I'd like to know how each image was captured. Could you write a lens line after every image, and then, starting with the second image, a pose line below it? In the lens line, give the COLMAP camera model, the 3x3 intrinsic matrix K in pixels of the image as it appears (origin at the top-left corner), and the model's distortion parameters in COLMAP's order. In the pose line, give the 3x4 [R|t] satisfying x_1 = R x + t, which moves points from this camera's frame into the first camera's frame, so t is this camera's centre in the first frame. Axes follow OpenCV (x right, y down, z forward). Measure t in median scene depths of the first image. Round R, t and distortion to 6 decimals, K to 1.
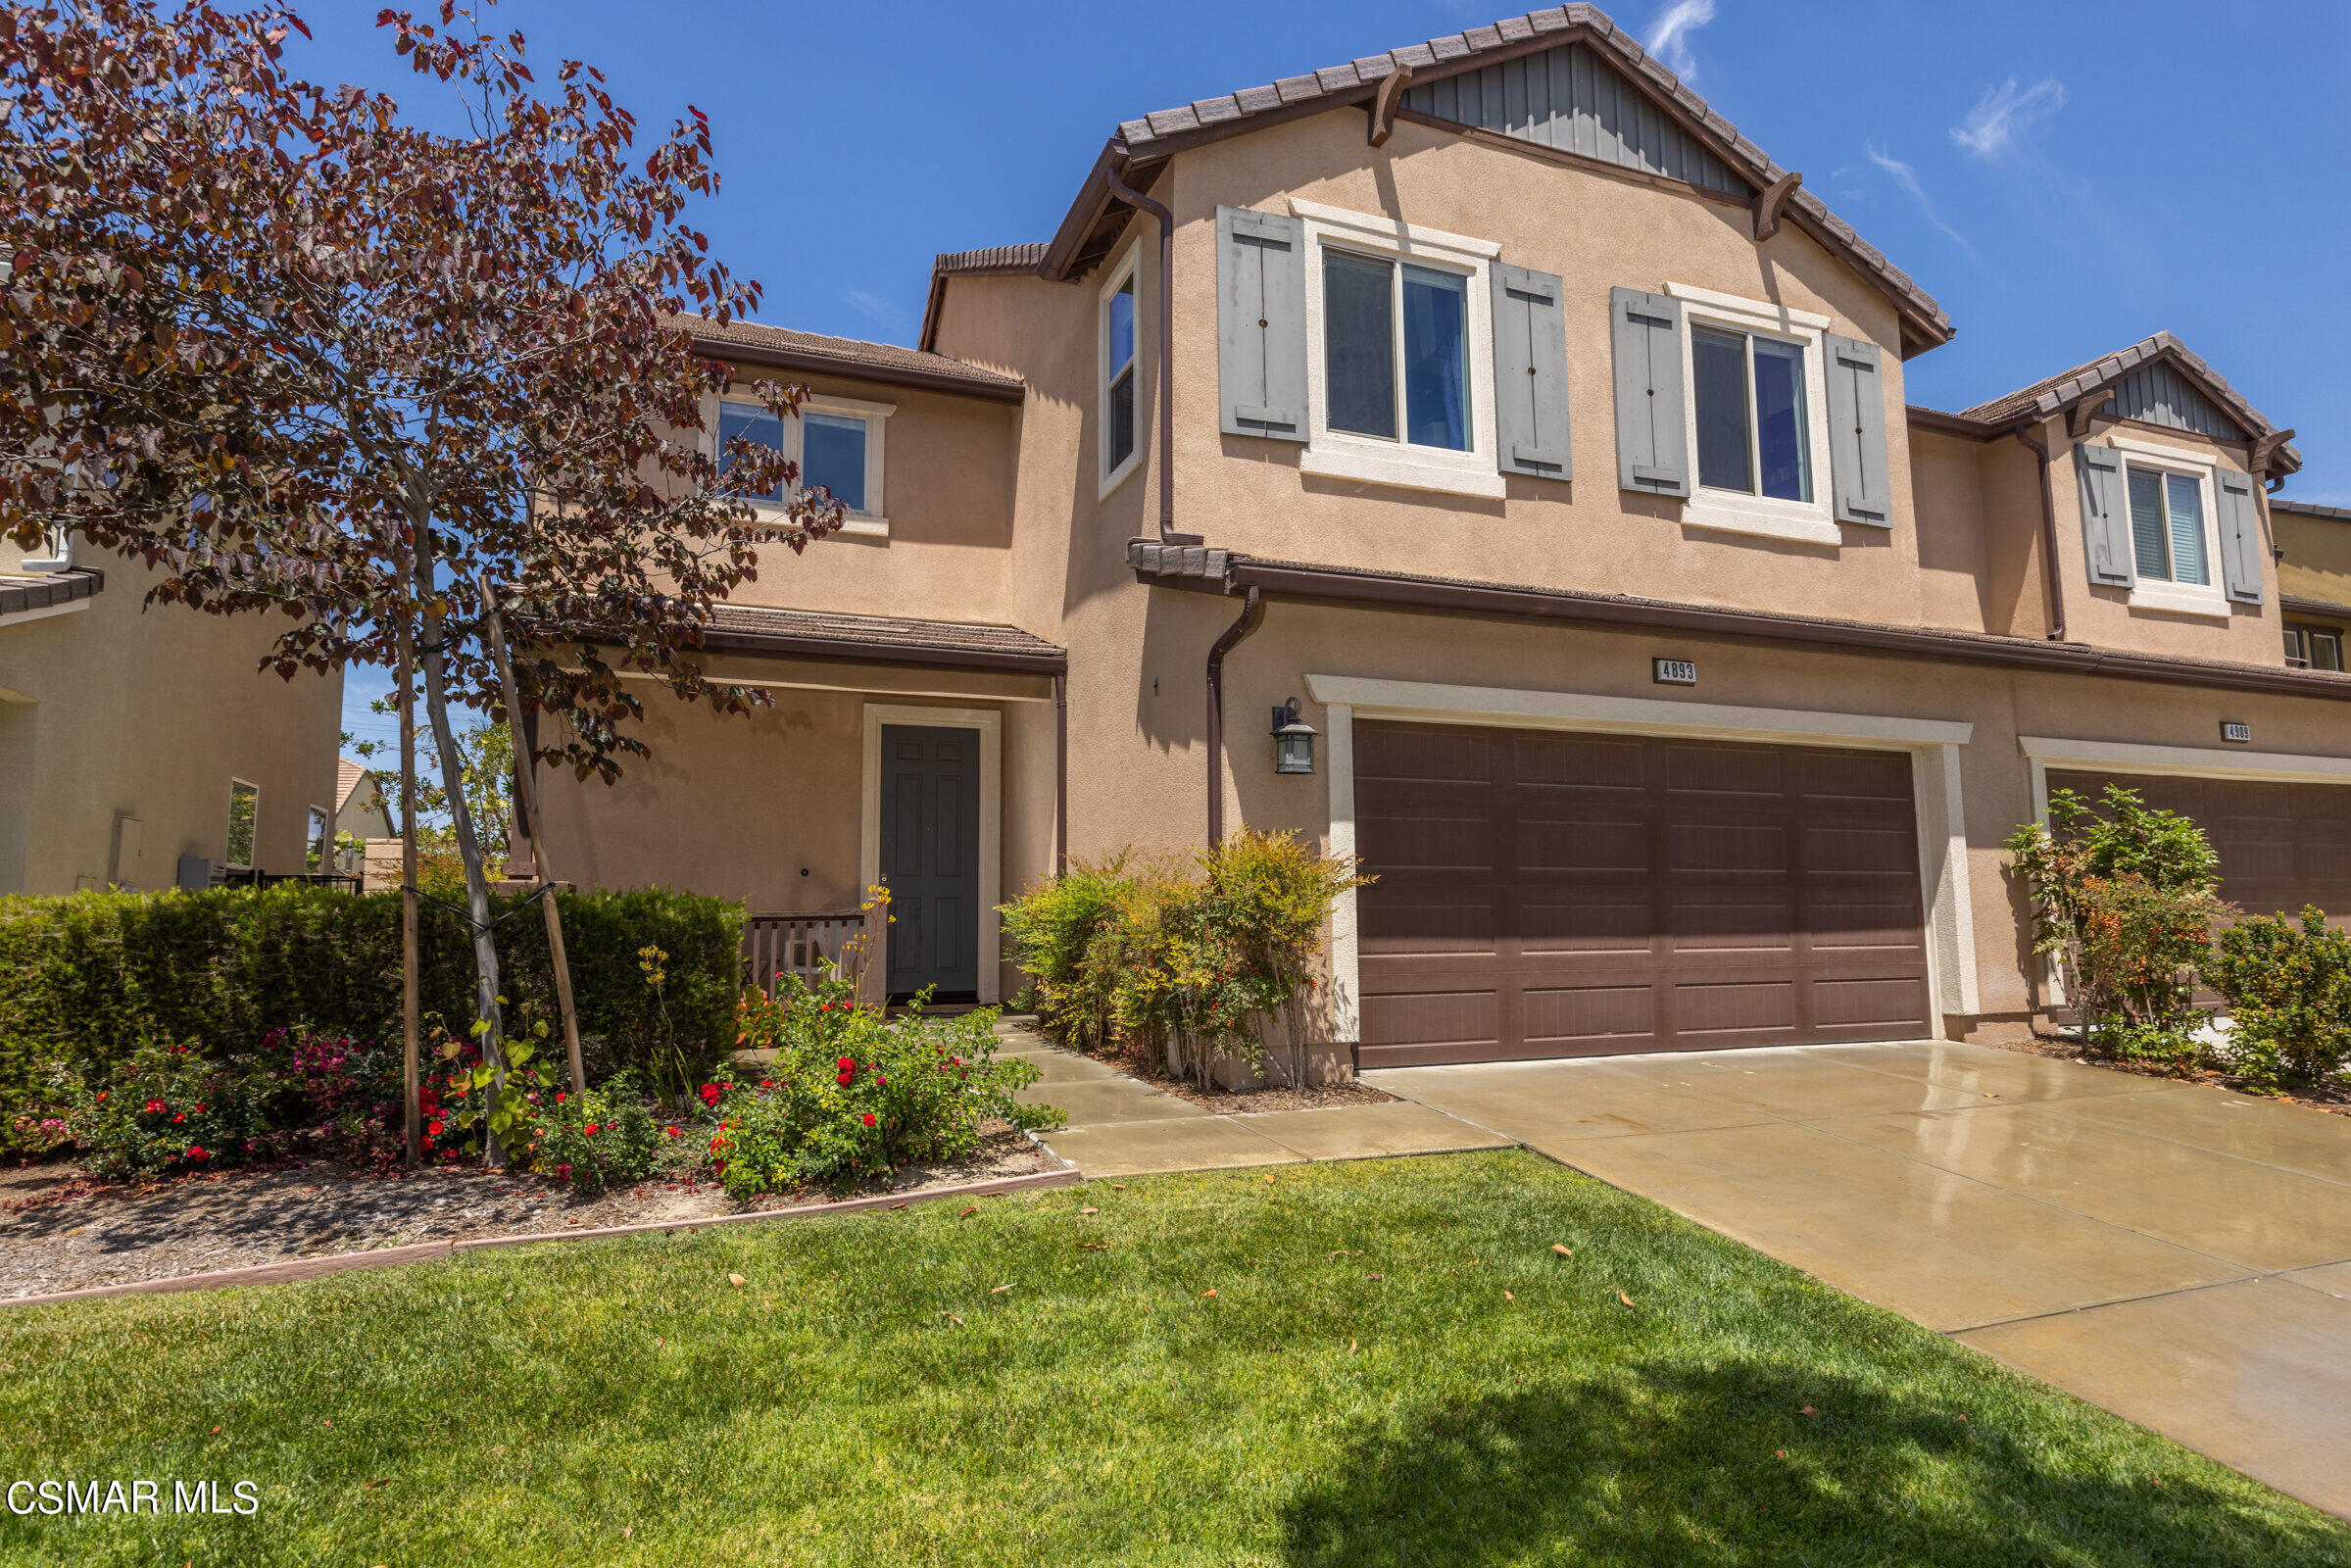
lens RADIAL K [[1291.4, 0, 1174.3], [0, 1291.4, 801.2], [0, 0, 1]] dist [-0.000788, 0.000032]
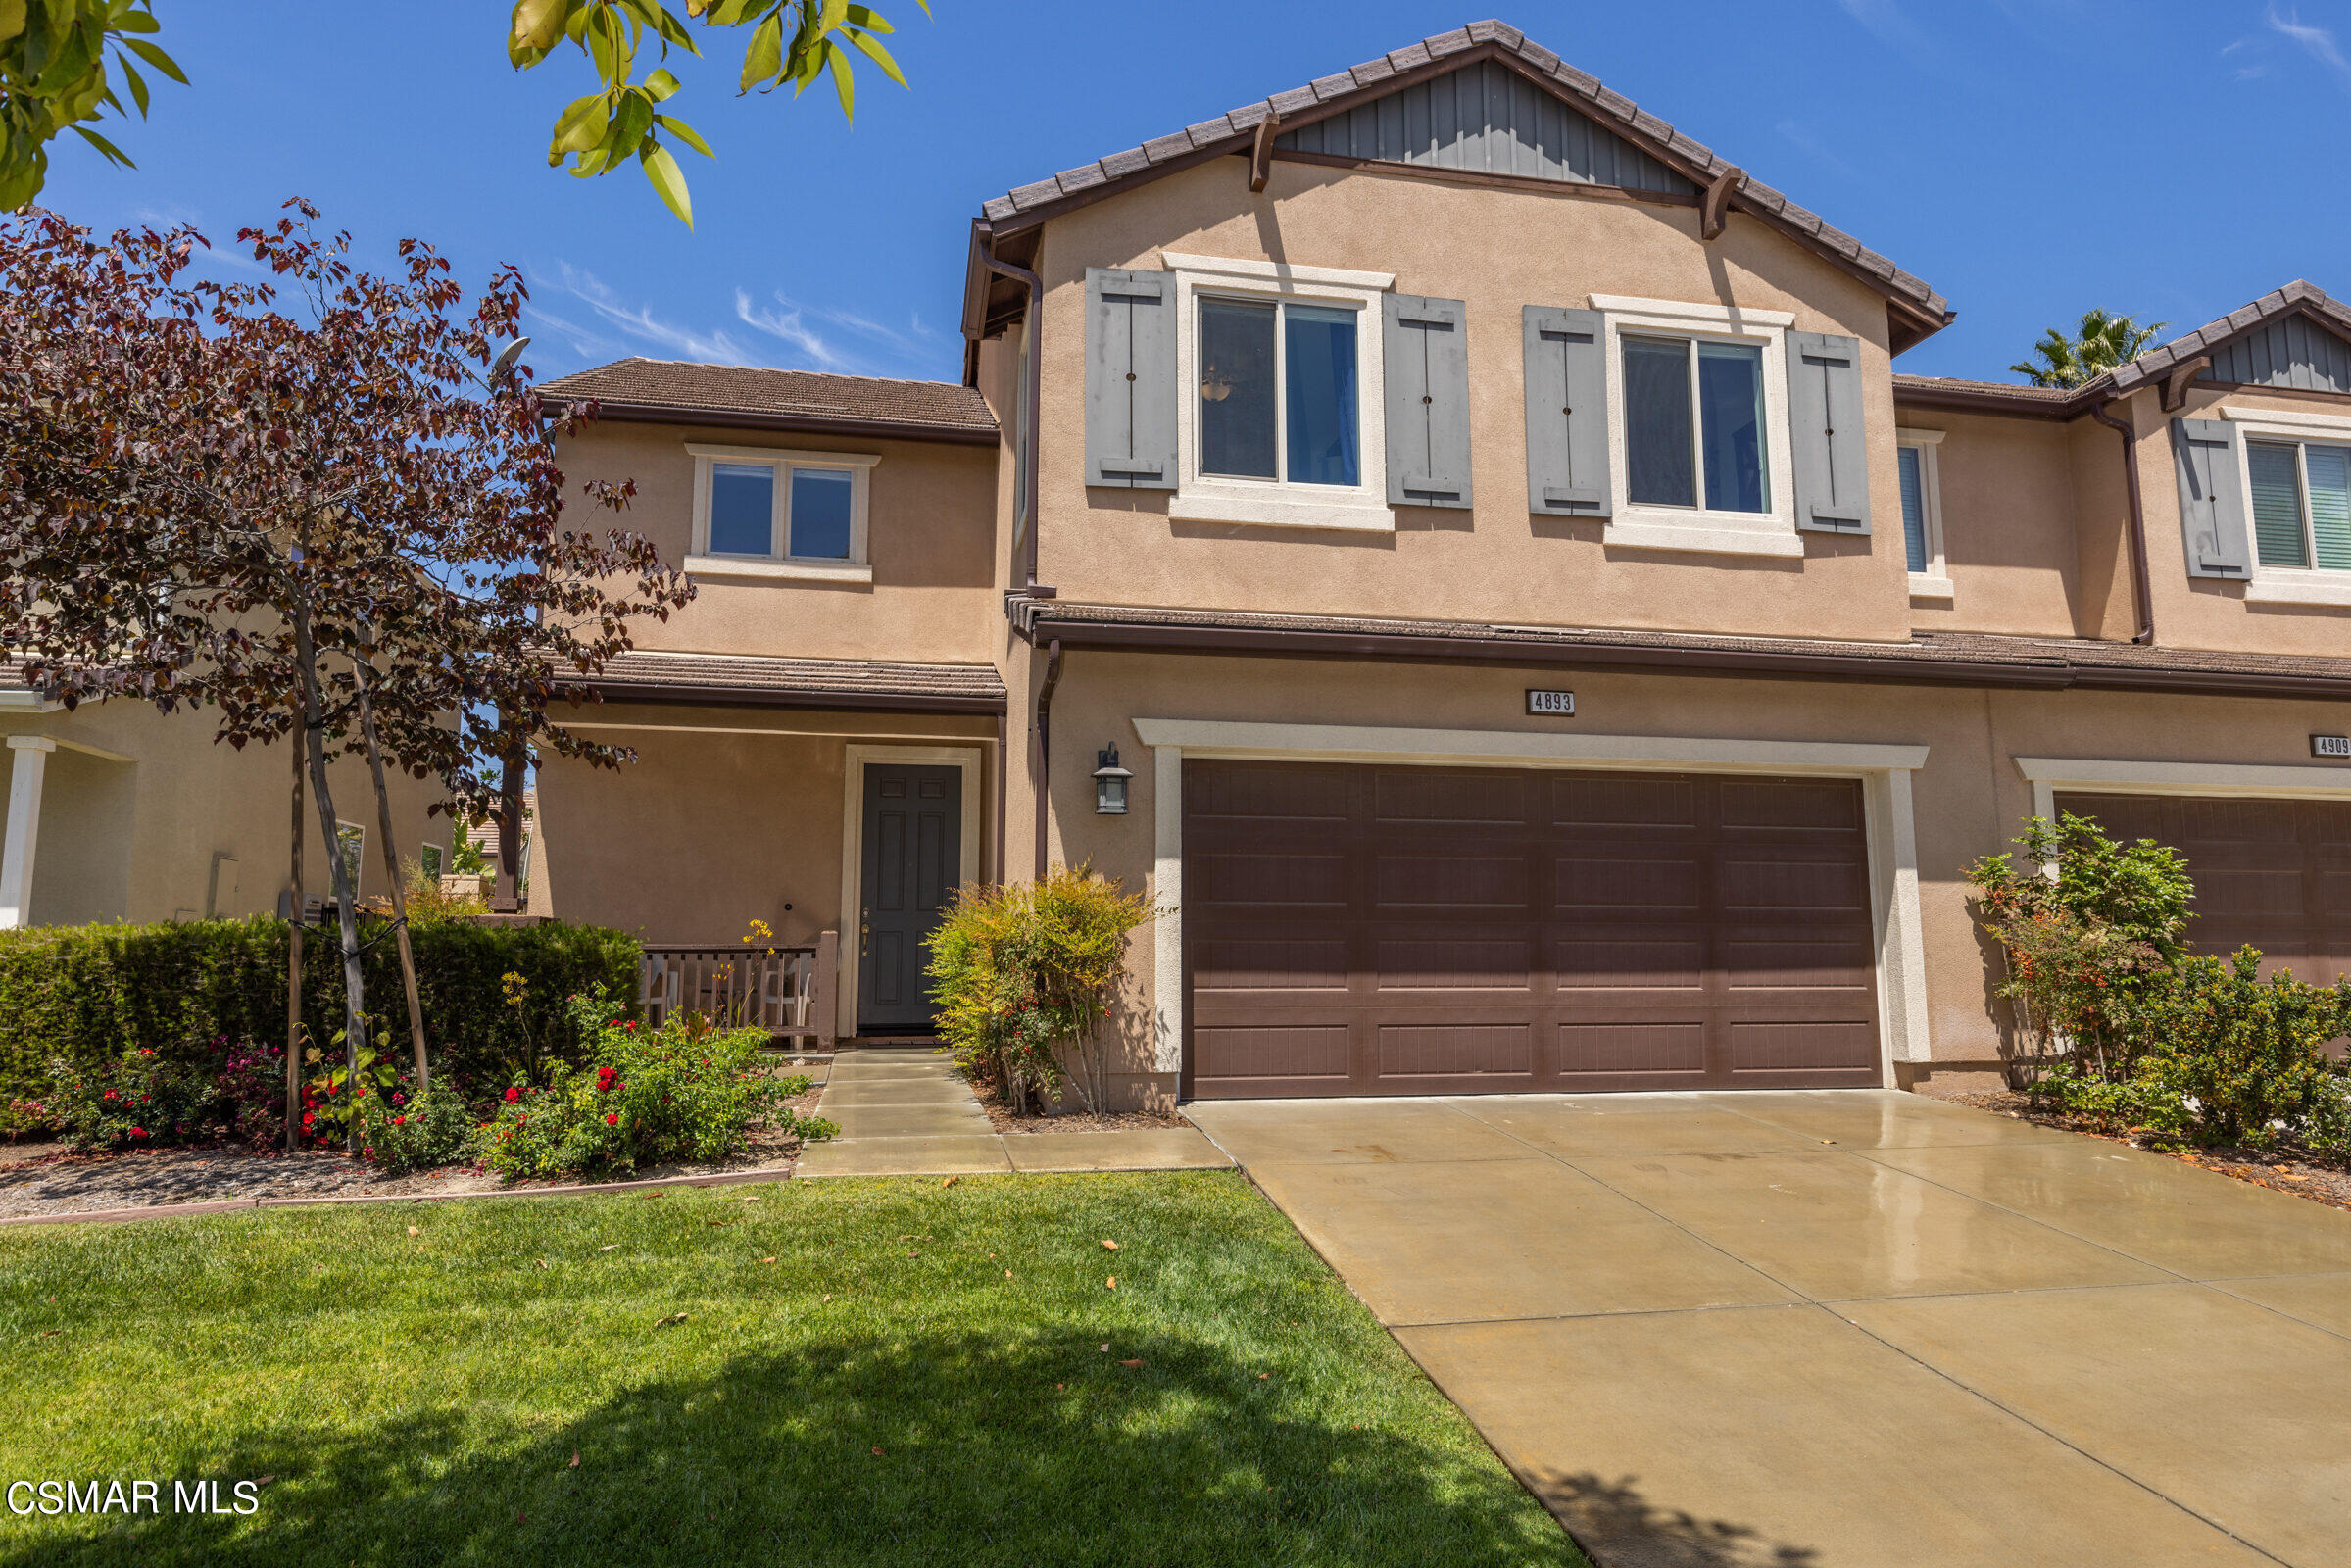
lens RADIAL K [[1437.7, 0, 1169.7], [0, 1437.7, 801.1], [0, 0, 1]] dist [0.001085, -0.002113]
pose [[0.983398, -0.012714, -0.181015, 0.287427], [0.009746, 0.999803, -0.017278, -0.009342], [0.181199, 0.015227, 0.983329, -0.116576]]
